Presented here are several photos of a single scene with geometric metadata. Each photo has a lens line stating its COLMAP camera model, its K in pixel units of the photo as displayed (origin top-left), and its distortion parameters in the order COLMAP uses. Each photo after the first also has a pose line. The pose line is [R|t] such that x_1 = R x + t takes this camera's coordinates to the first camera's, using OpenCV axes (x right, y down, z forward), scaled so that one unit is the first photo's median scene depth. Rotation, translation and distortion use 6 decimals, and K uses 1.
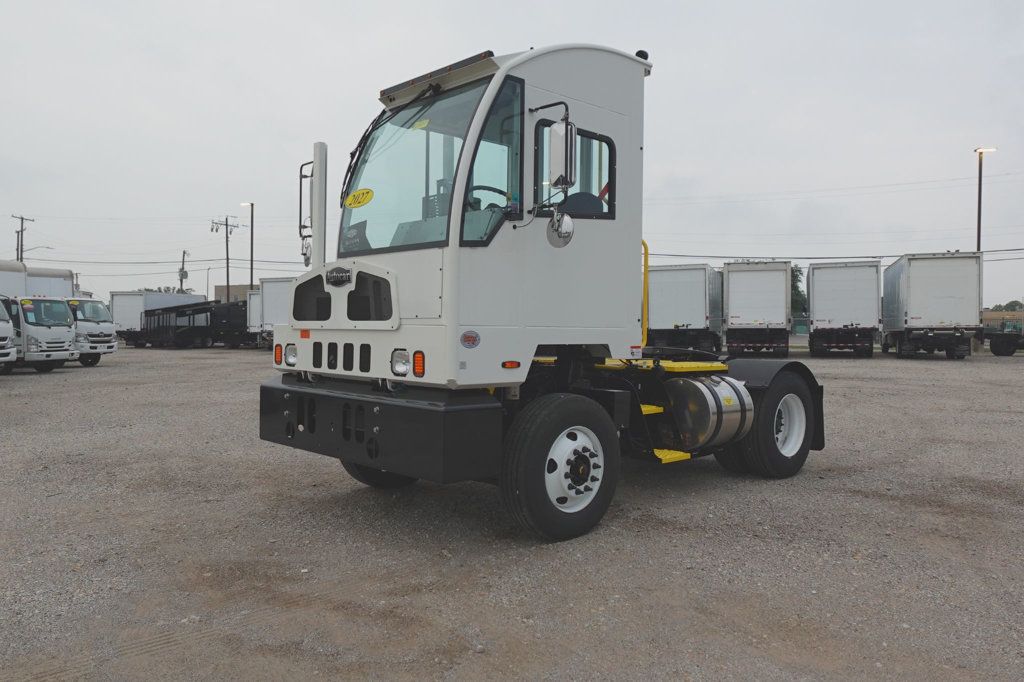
lens RADIAL K [[789.5, 0, 509.5], [0, 789.5, 337.1], [0, 0, 1]] dist [-0.001851, 0.010364]
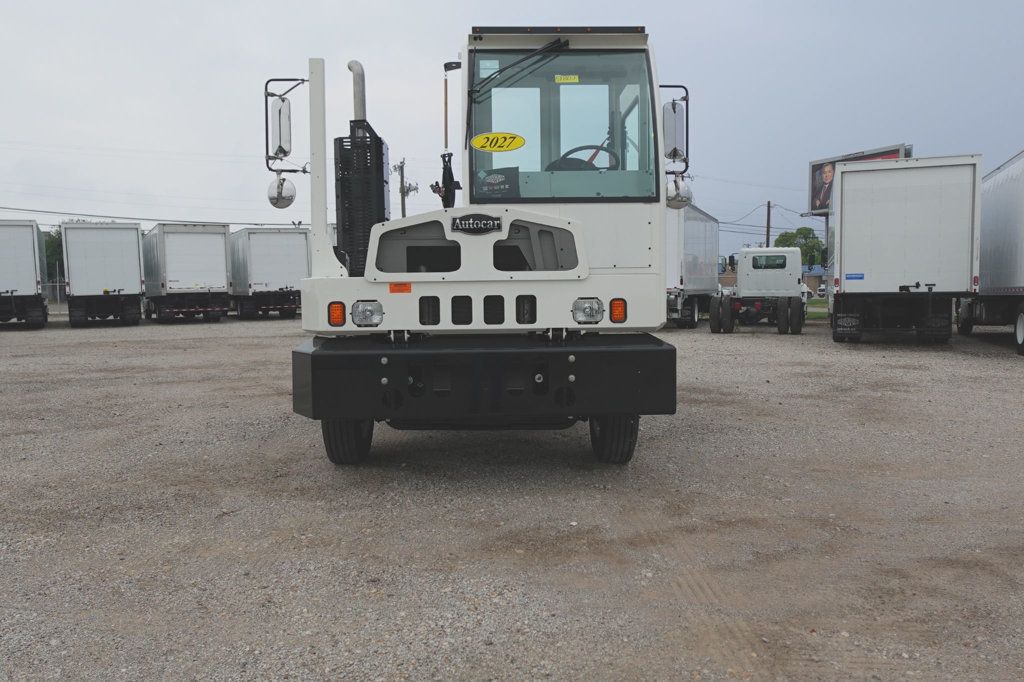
lens RADIAL K [[789.5, 0, 508.6], [0, 789.5, 336.9], [0, 0, 1]] dist [-0.001851, 0.010364]
pose [[0.659913, -0.058994, 0.749022, -0.840774], [0.027392, 0.998139, 0.054481, 0.005994], [-0.750843, -0.015436, 0.660301, 0.335338]]
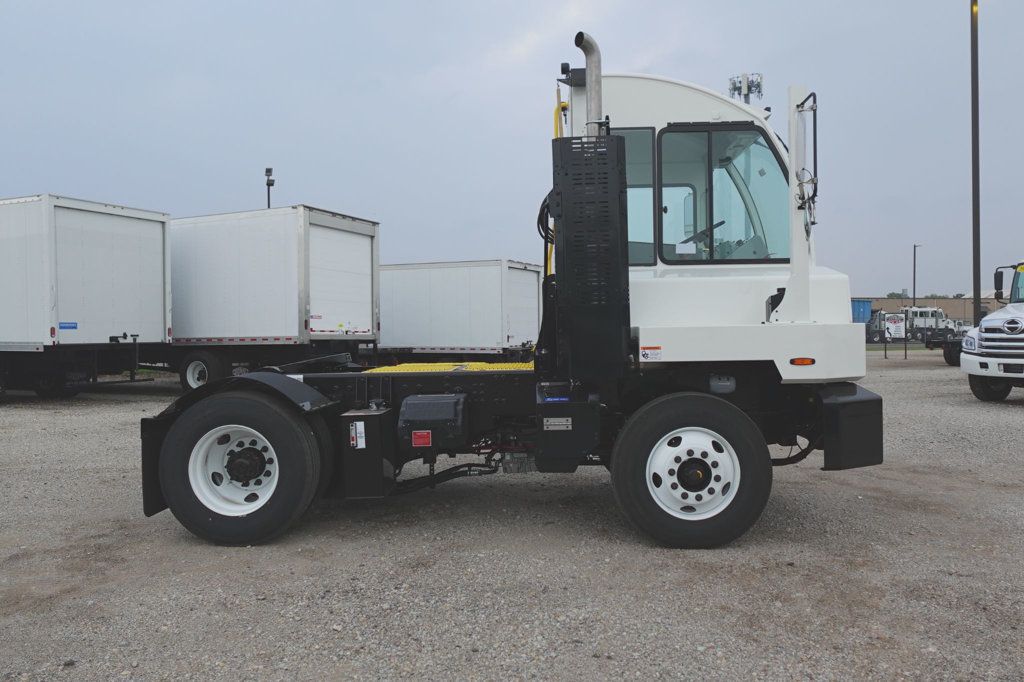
lens RADIAL K [[789.5, 0, 514.9], [0, 789.5, 341.5], [0, 0, 1]] dist [-0.001851, 0.010364]
pose [[-0.711125, -0.012567, 0.702953, -0.662856], [0.010607, 0.999535, 0.028599, -0.026615], [-0.702985, 0.027794, -0.710661, 1.969541]]
